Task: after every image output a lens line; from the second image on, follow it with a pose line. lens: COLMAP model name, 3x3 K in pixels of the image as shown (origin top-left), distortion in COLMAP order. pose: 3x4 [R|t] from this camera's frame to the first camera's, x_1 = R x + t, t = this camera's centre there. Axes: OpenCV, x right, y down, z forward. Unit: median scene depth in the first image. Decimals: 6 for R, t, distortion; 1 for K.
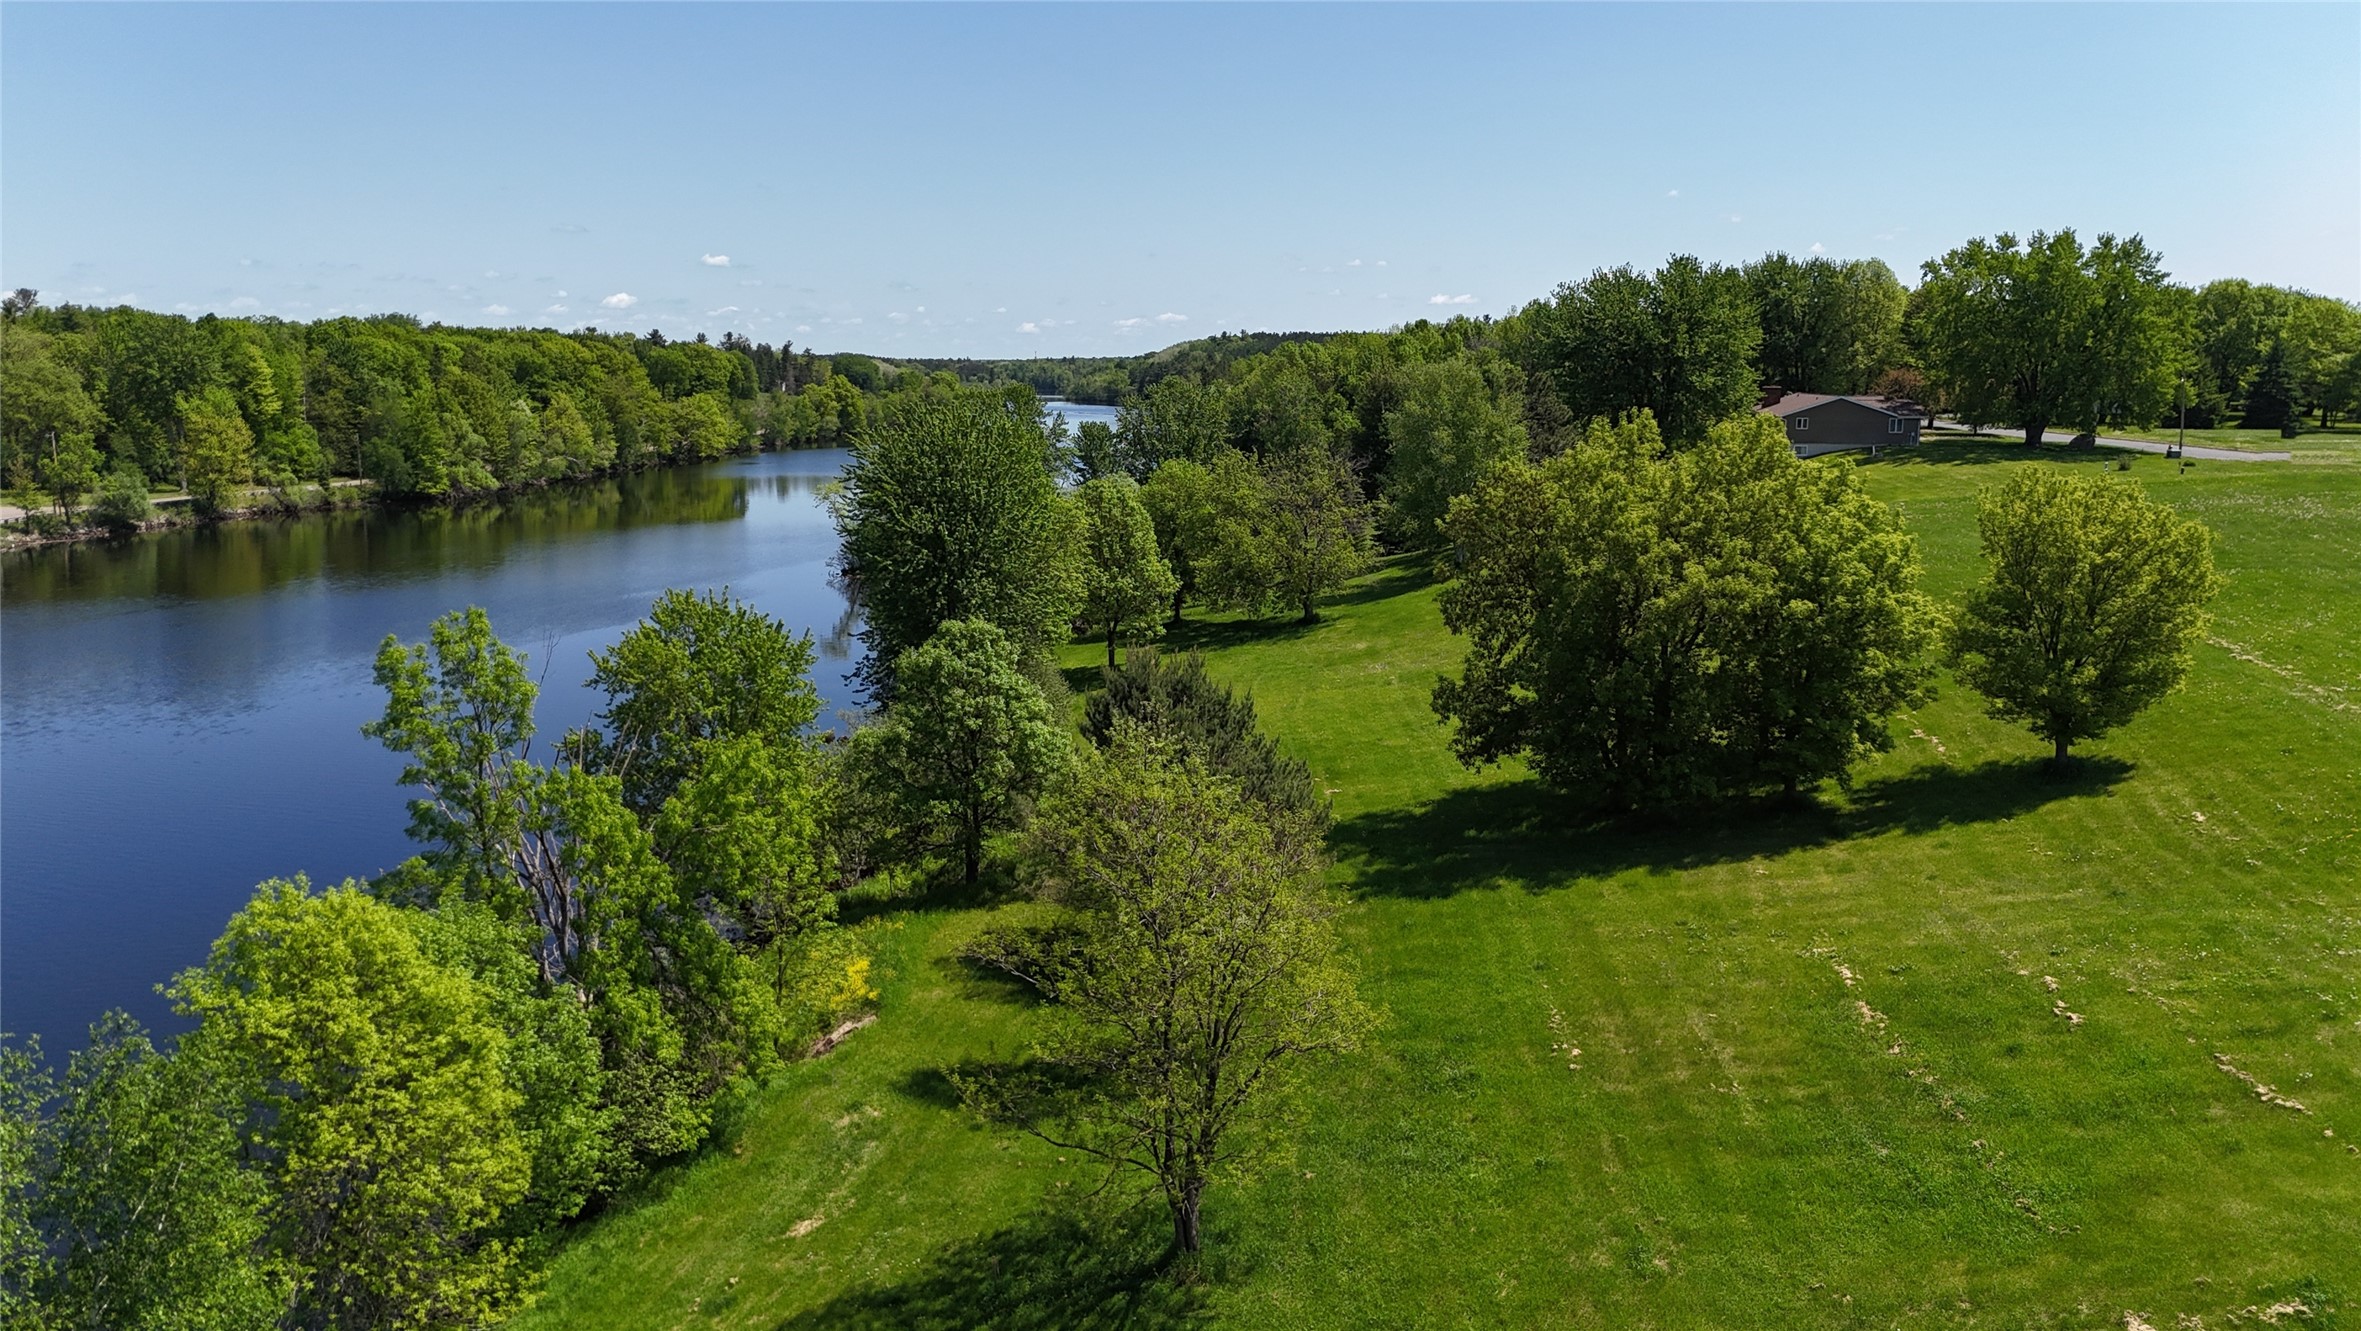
lens RADIAL K [[1721.1, 0, 1190.7], [0, 1721.1, 666.6], [0, 0, 1]] dist [0.092996, -0.093329]
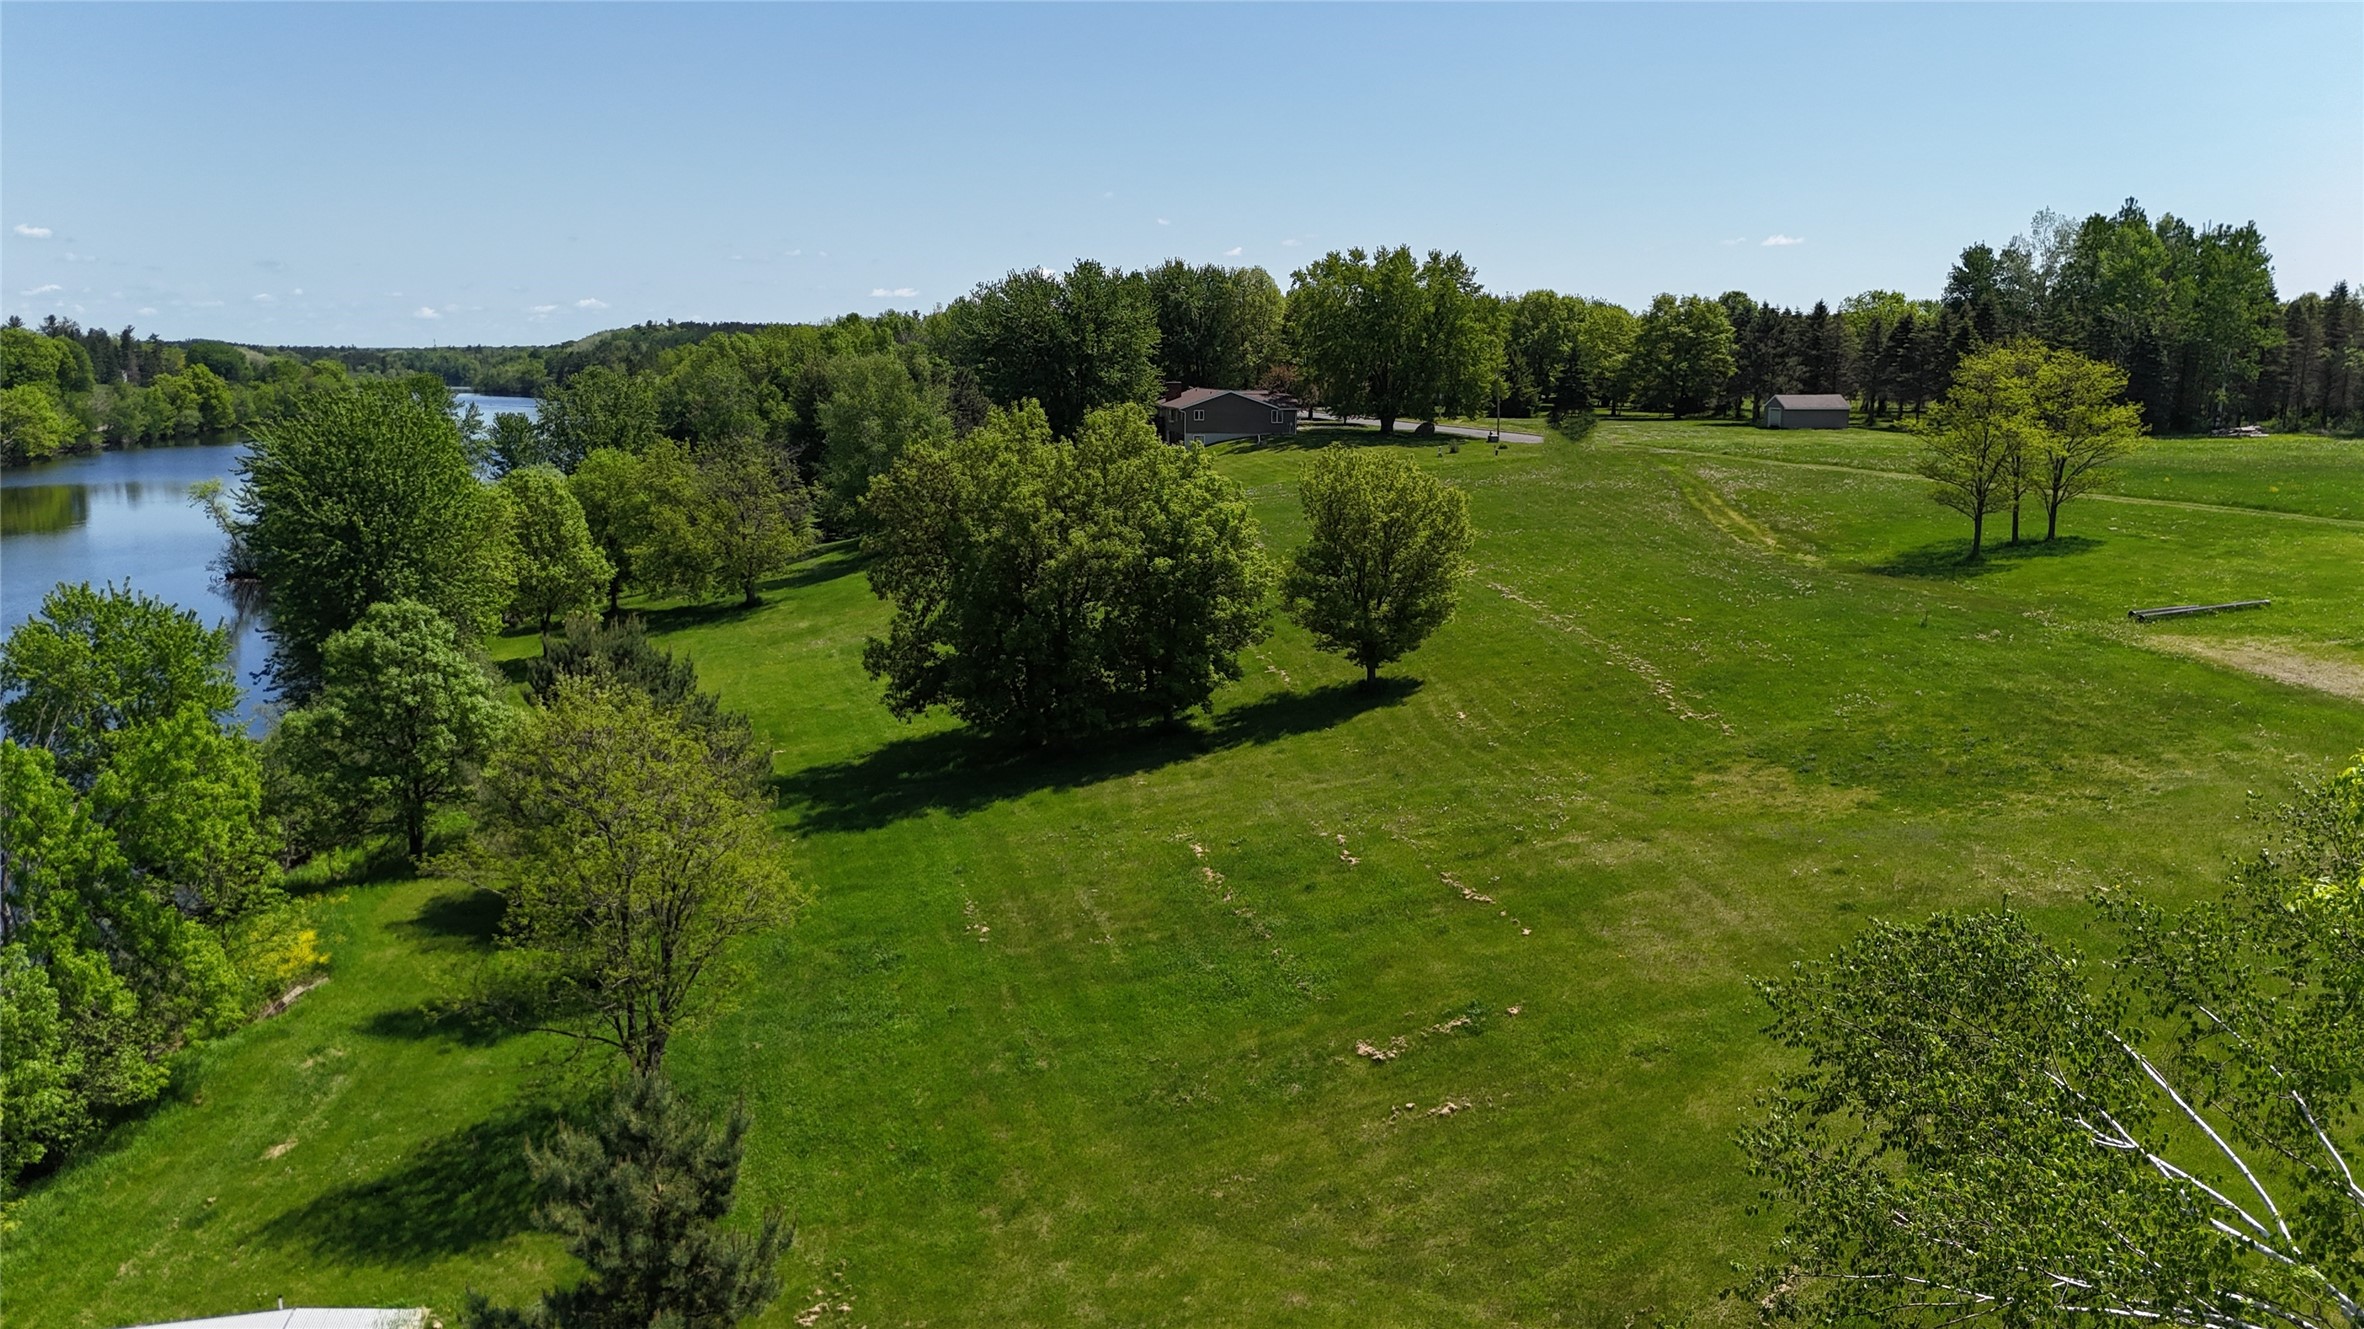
lens RADIAL K [[1723.3, 0, 1192.2], [0, 1723.3, 665.6], [0, 0, 1]] dist [0.092996, -0.093329]
pose [[0.950627, -0.052654, 0.305838, 0.000116], [0.051710, 0.998599, 0.011195, 0.022728], [-0.305999, 0.005172, 0.952018, -0.135444]]
